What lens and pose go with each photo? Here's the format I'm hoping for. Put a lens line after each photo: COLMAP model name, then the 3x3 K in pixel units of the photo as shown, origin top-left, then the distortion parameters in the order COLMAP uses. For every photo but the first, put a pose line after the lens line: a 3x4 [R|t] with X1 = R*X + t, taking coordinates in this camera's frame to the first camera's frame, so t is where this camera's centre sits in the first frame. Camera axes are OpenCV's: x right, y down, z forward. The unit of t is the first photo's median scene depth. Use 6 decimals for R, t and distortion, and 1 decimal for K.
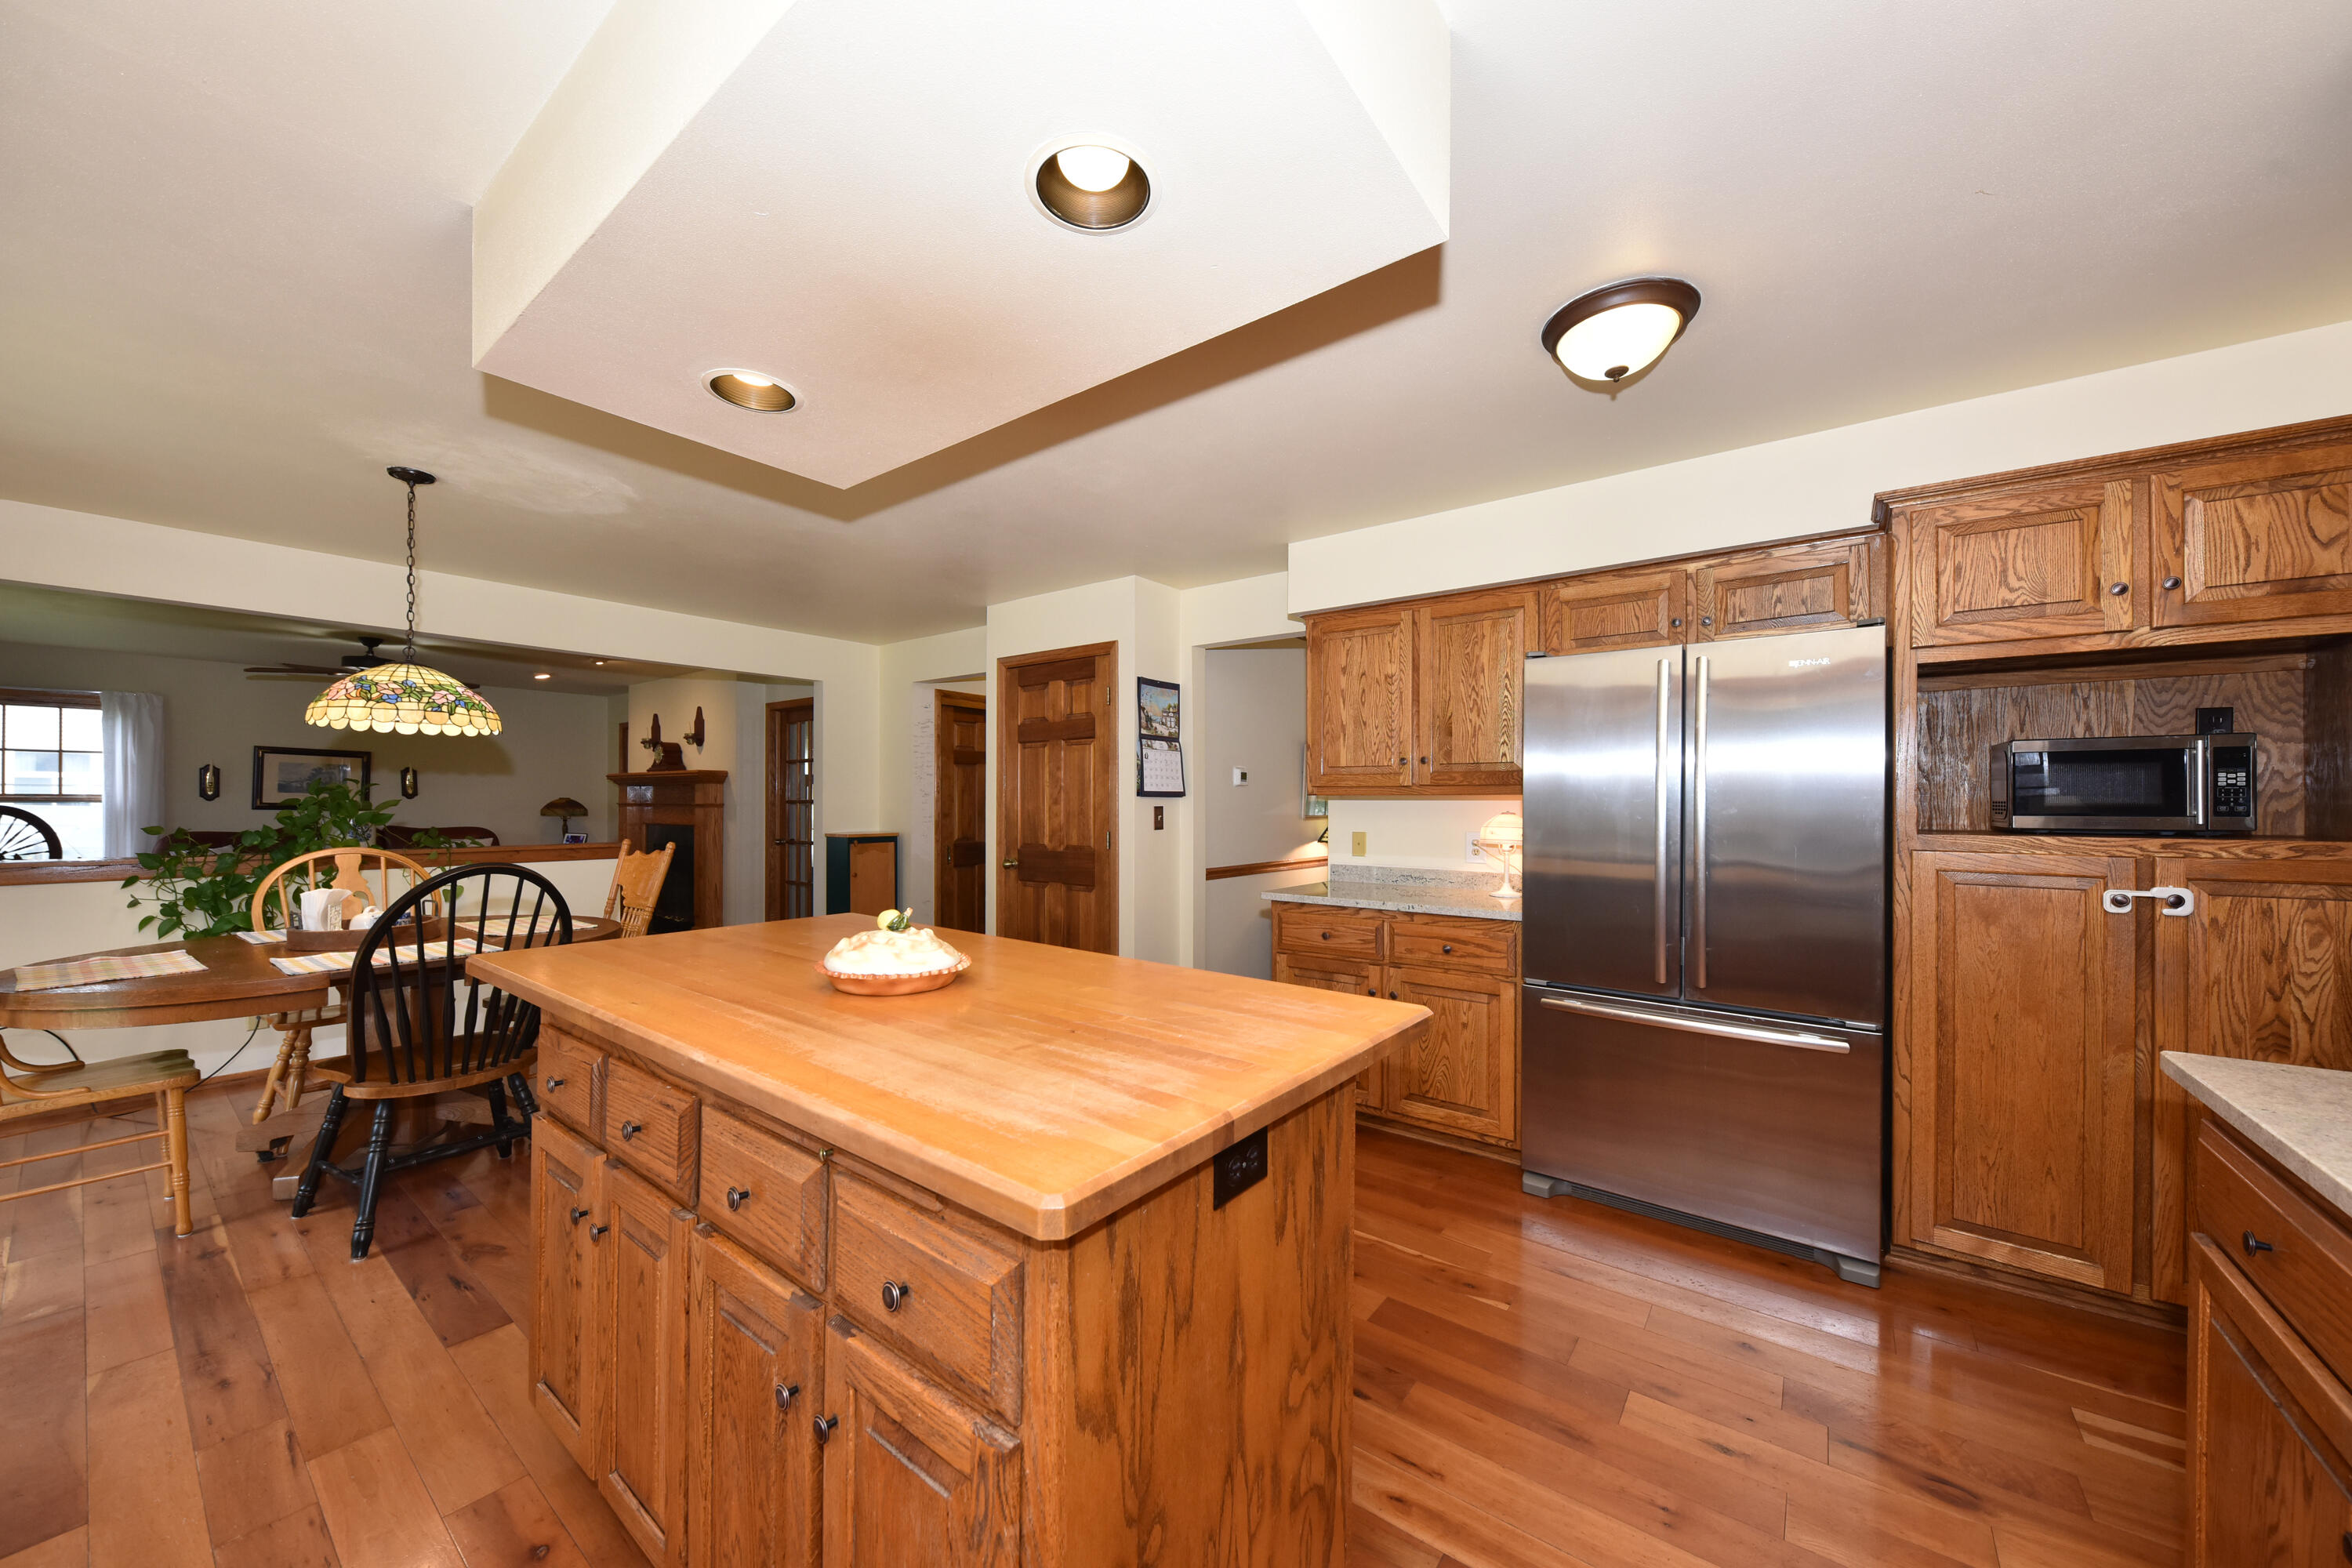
lens RADIAL K [[835.5, 0, 1182.8], [0, 835.5, 802.2], [0, 0, 1]] dist [0.006538, -0.000015]
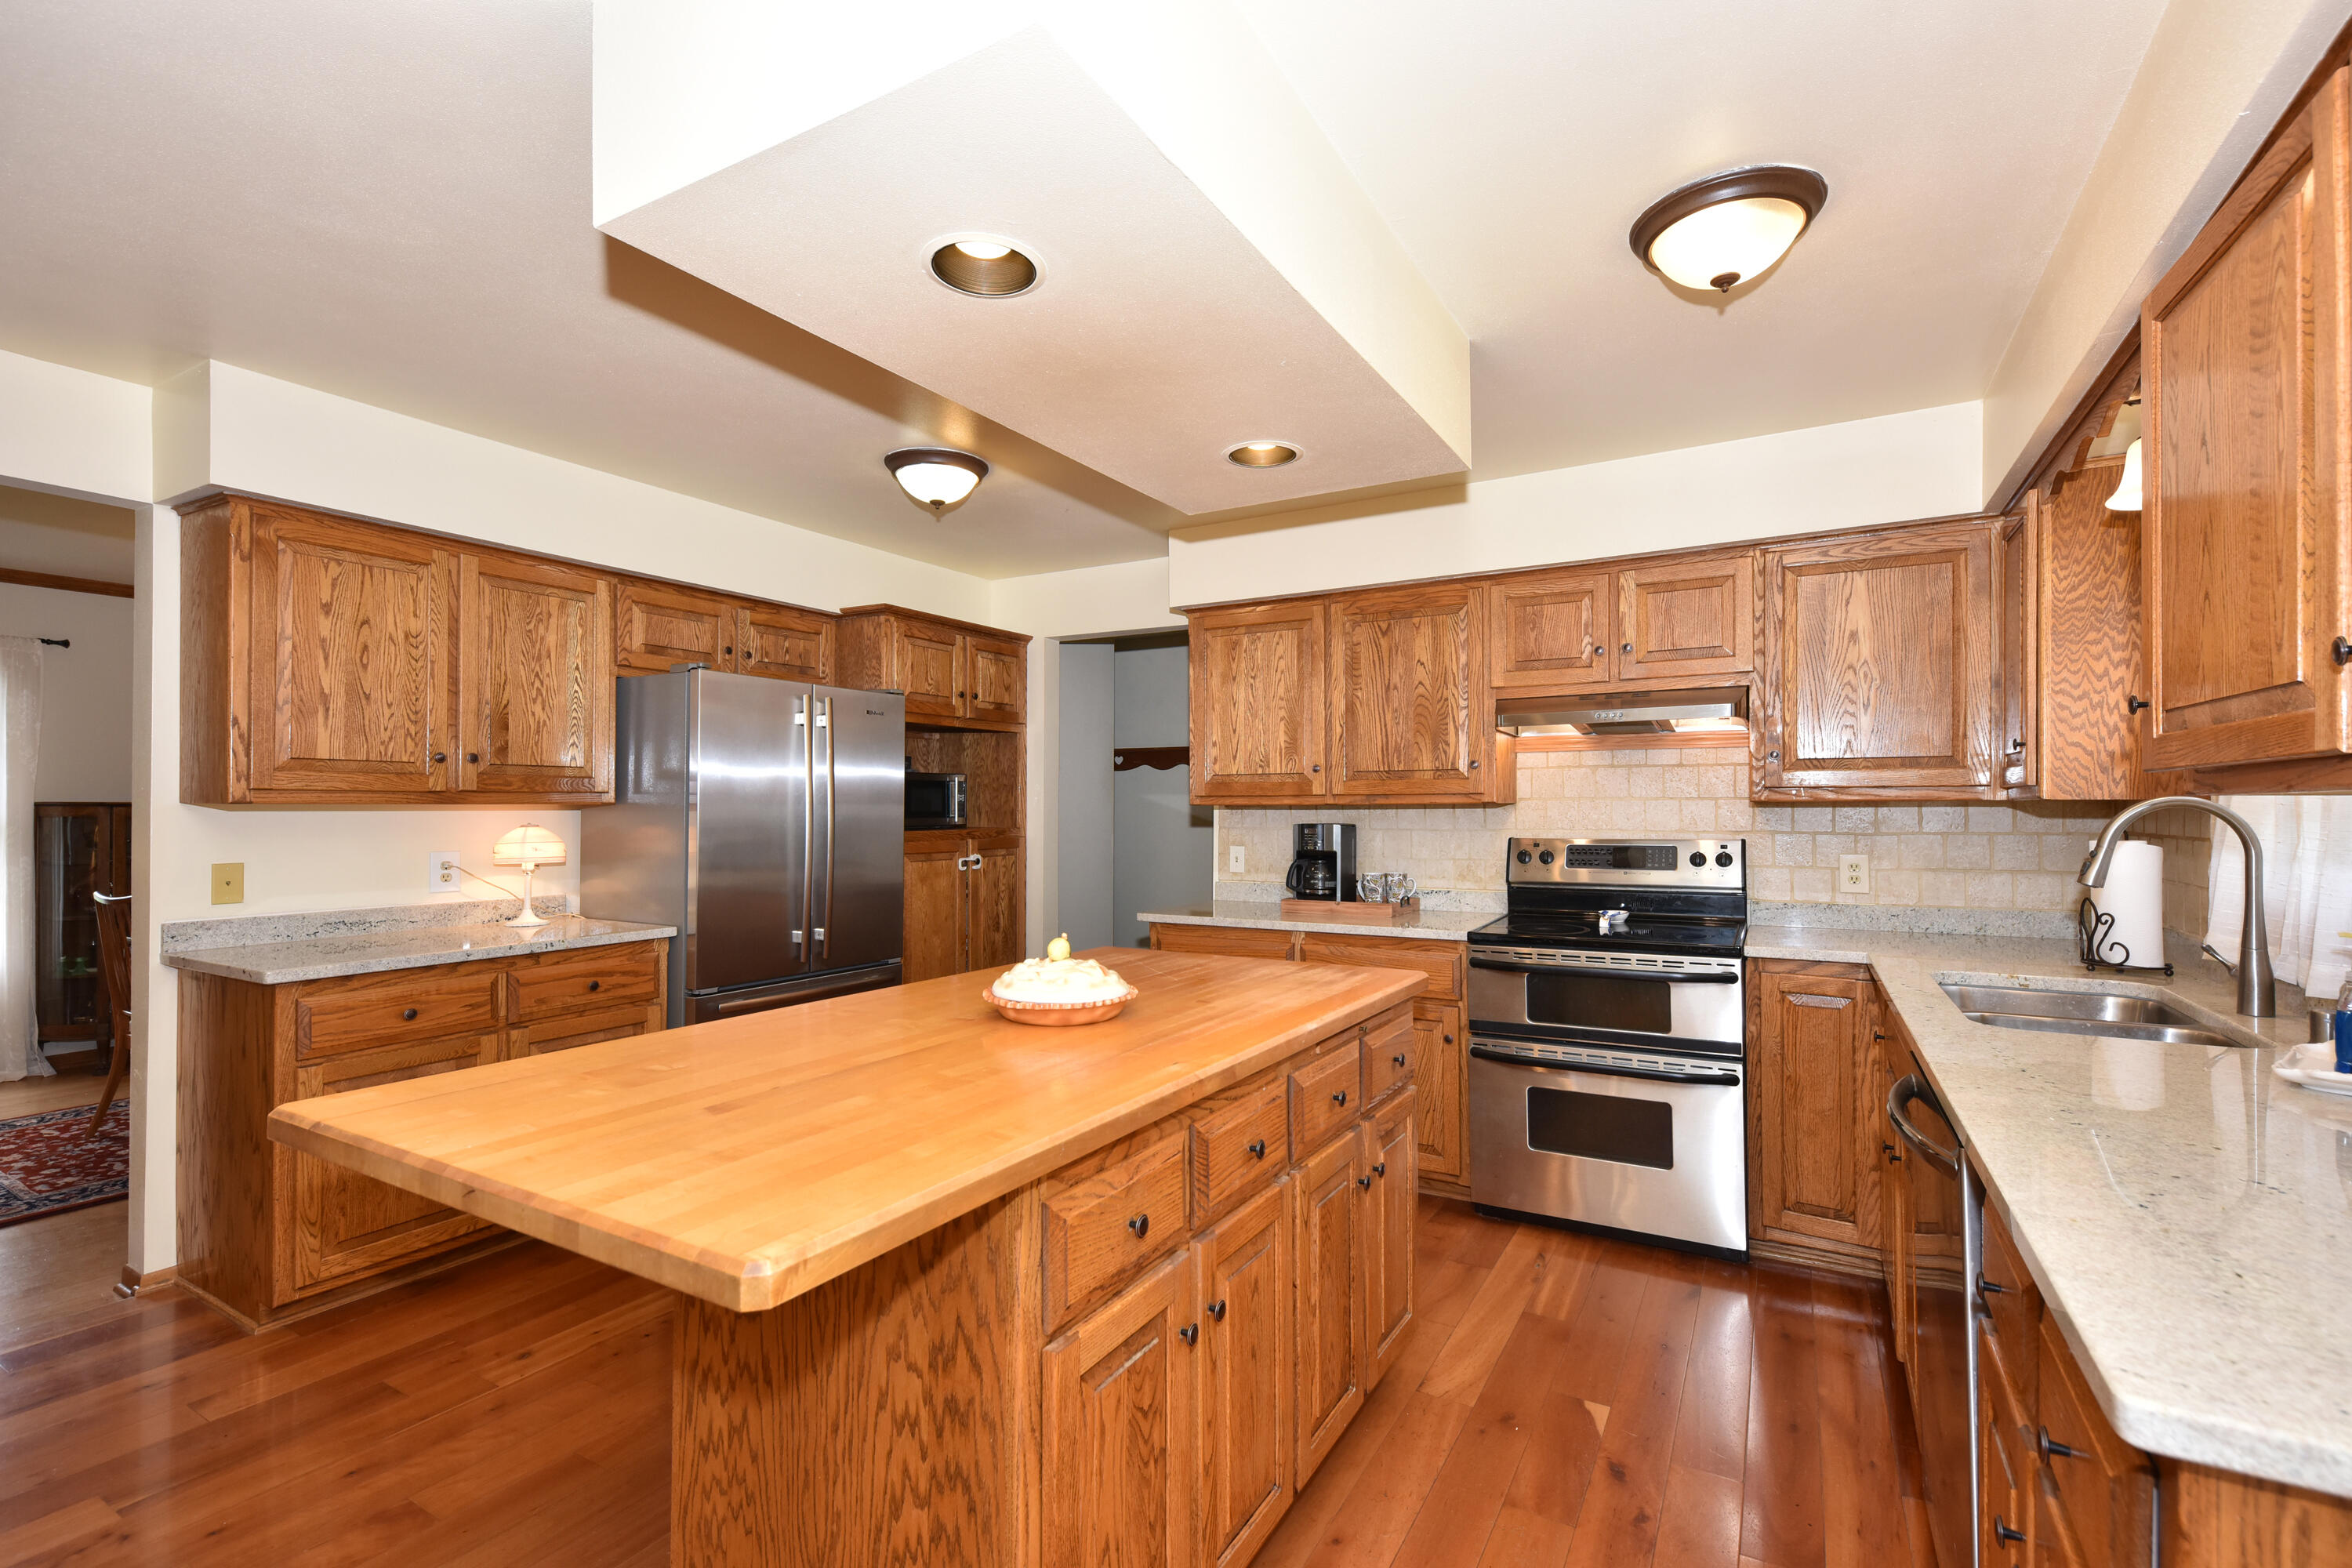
lens RADIAL K [[1042.9, 0, 1184.9], [0, 1042.9, 797.2], [0, 0, 1]] dist [0.002054, 0.000057]
pose [[-0.122743, 0.002692, 0.992435, -0.822134], [-0.003377, 0.999989, -0.003130, -0.015748], [-0.992433, -0.003735, -0.122732, 0.537550]]
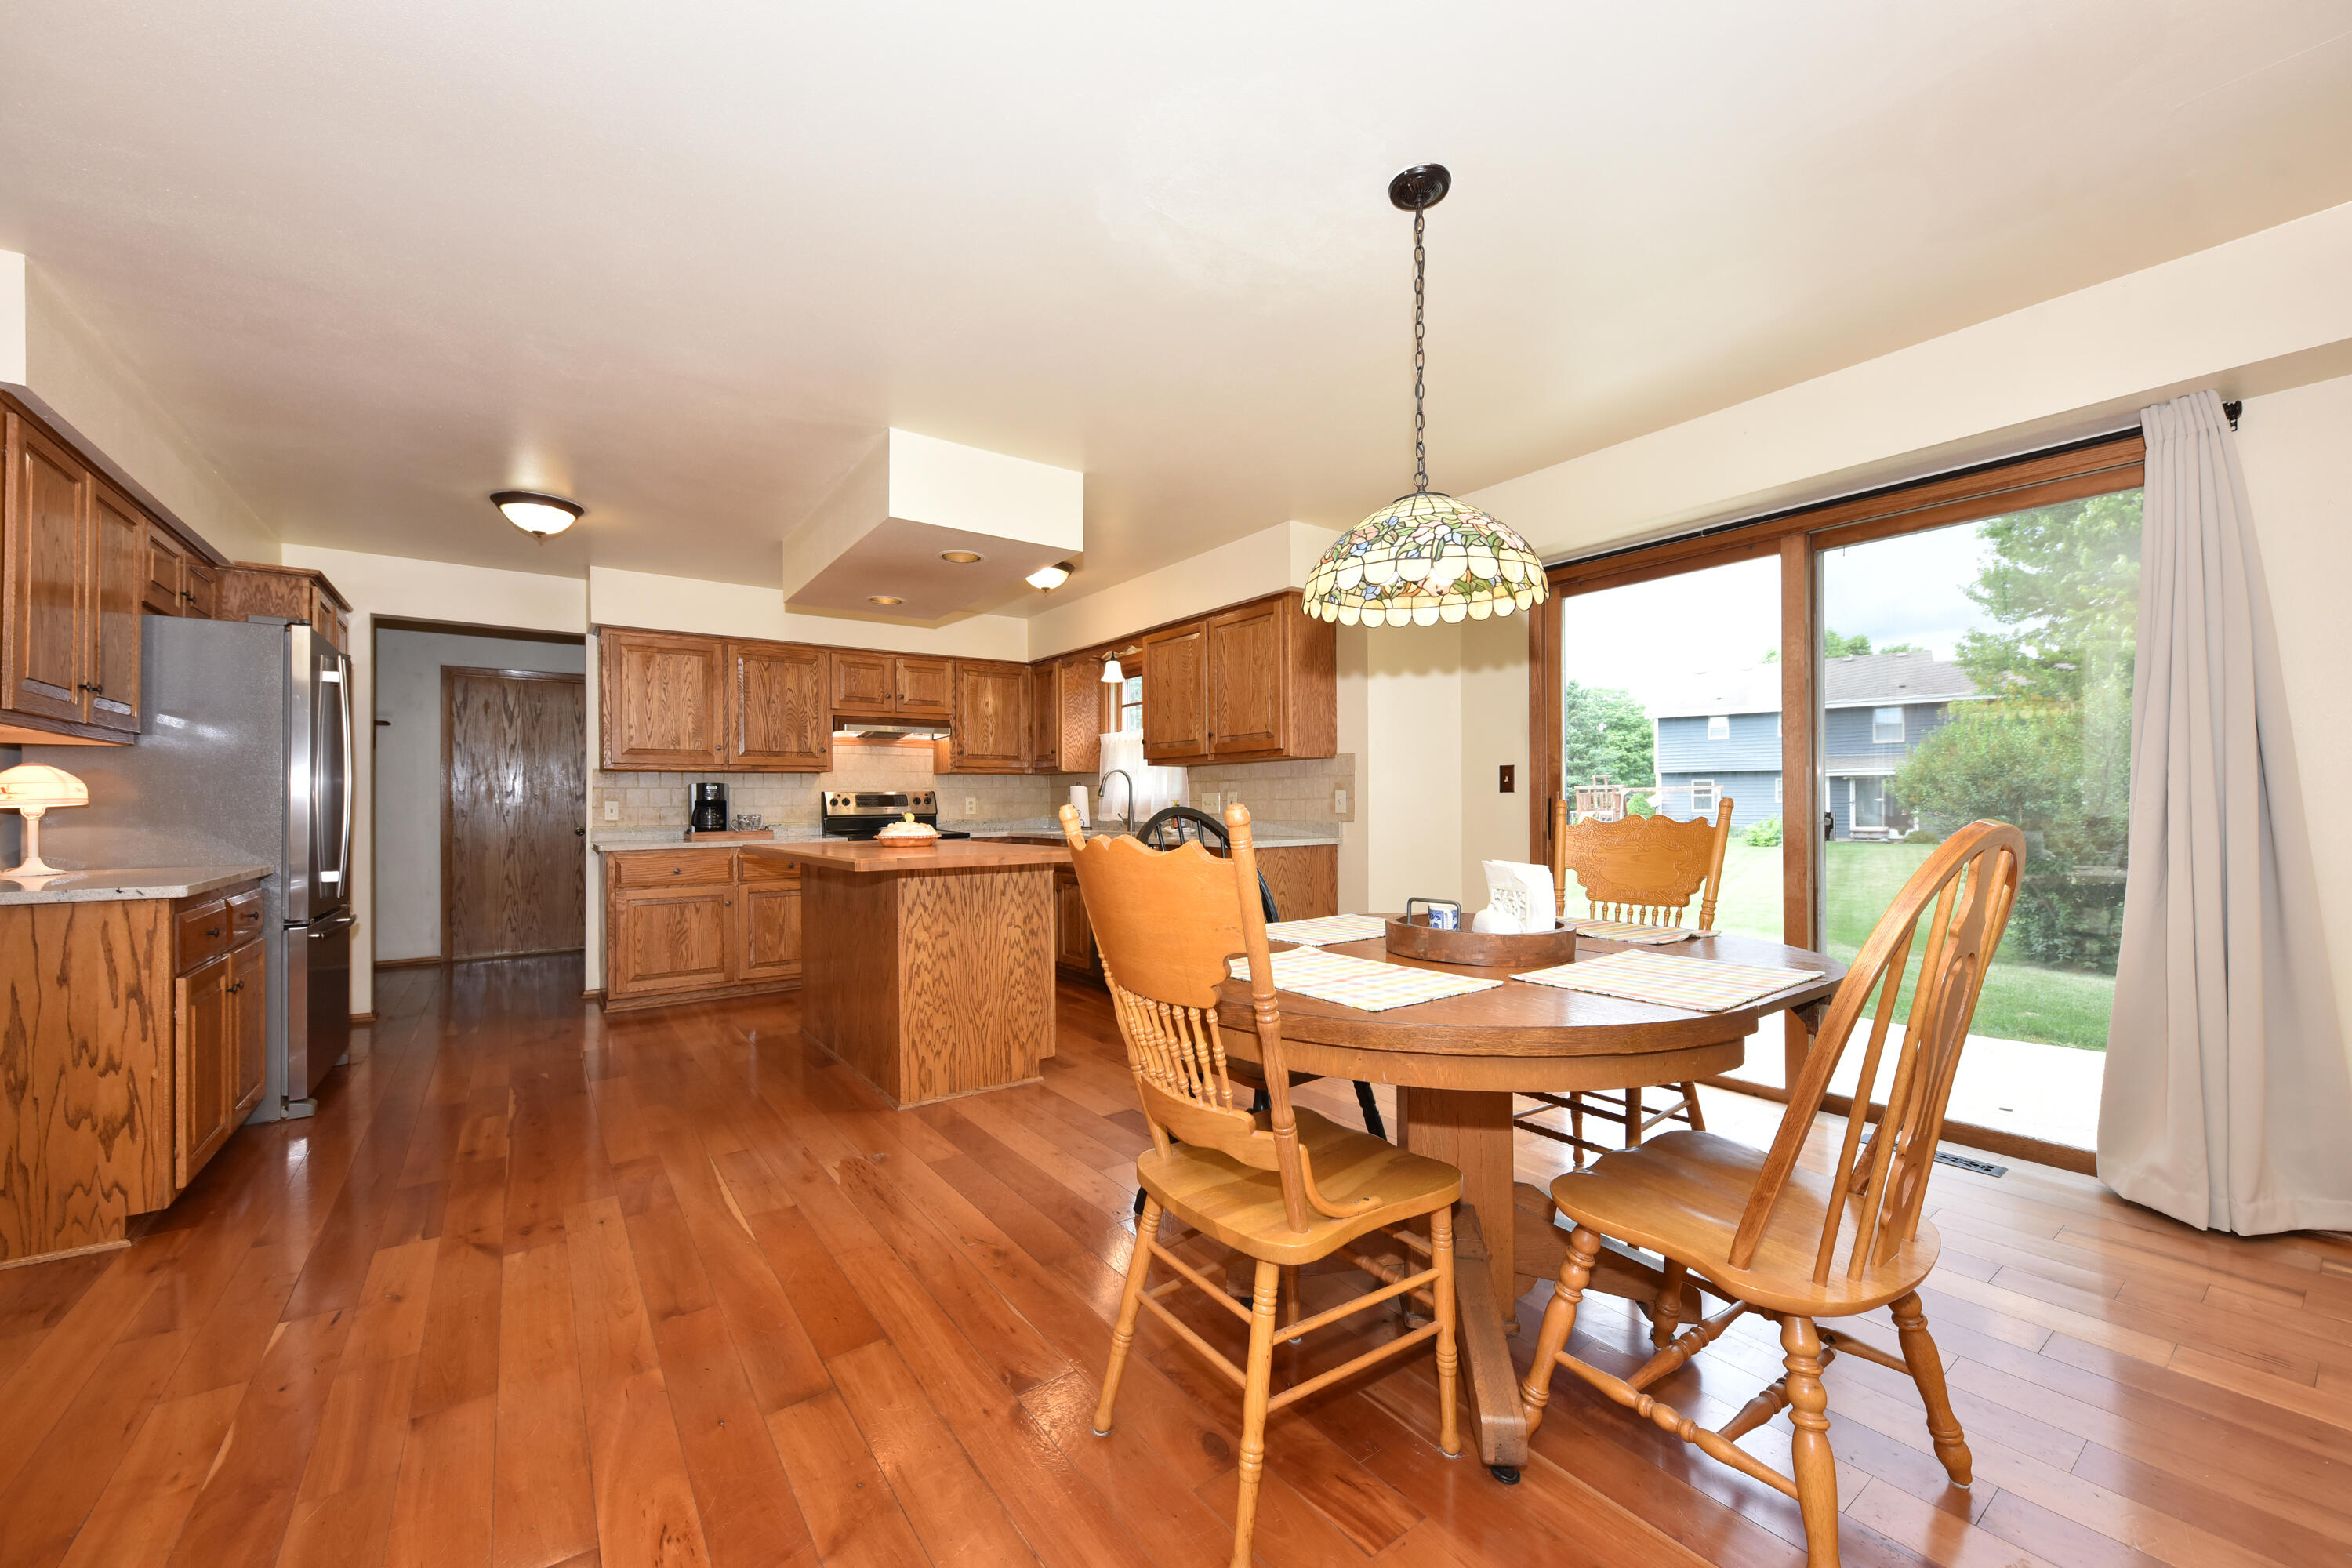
lens RADIAL K [[906.2, 0, 1183.4], [0, 906.2, 798.9], [0, 0, 1]] dist [0.001205, 0.000089]
pose [[-0.958415, 0.002134, 0.285372, -0.934420], [0.000661, 0.999986, -0.005260, 0.055183], [-0.285379, -0.004852, -0.958403, 1.670124]]
